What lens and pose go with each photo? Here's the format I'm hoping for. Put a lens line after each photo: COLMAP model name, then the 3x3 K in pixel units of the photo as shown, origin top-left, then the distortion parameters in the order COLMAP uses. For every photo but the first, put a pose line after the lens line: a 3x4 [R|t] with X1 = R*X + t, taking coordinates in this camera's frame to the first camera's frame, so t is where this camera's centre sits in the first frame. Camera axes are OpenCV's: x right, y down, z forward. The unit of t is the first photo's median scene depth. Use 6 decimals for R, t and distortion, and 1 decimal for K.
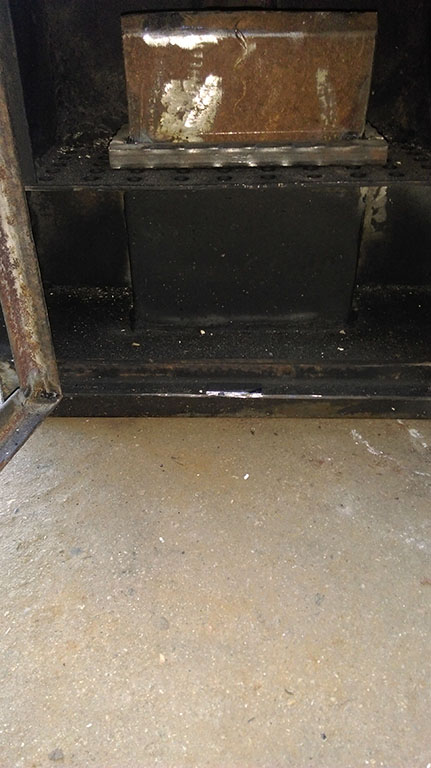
lens RADIAL K [[556.5, 0, 230.0], [0, 556.5, 383.8], [0, 0, 1]] dist [0.003039, -0.006872]
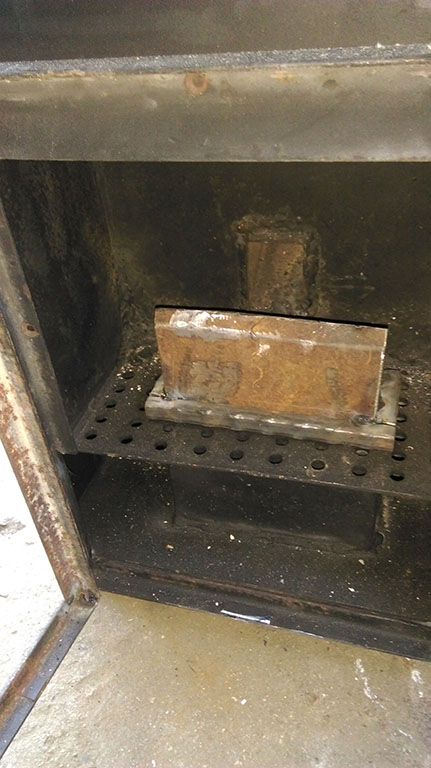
lens RADIAL K [[556.5, 0, 230.0], [0, 556.5, 383.8], [0, 0, 1]] dist [0.003039, -0.006872]
pose [[0.964078, 0.092472, -0.249004, 0.237161], [-0.078120, 0.994694, 0.066938, -0.574581], [0.253873, -0.045082, 0.966186, -0.063811]]
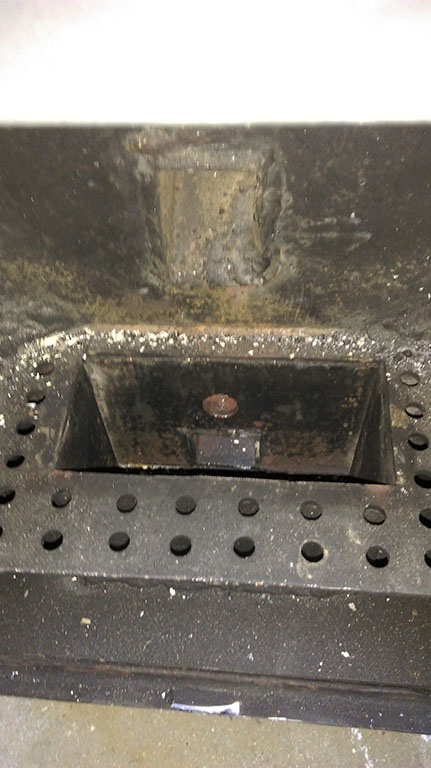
lens RADIAL K [[595.2, 0, 215.5], [0, 595.2, 384.0], [0, 0, 1]] dist [-0.007325, -0.008258]
pose [[0.995723, 0.032796, -0.086372, 0.091934], [-0.006958, 0.958840, 0.283862, -0.753446], [0.092127, -0.282047, 0.954967, 0.351319]]
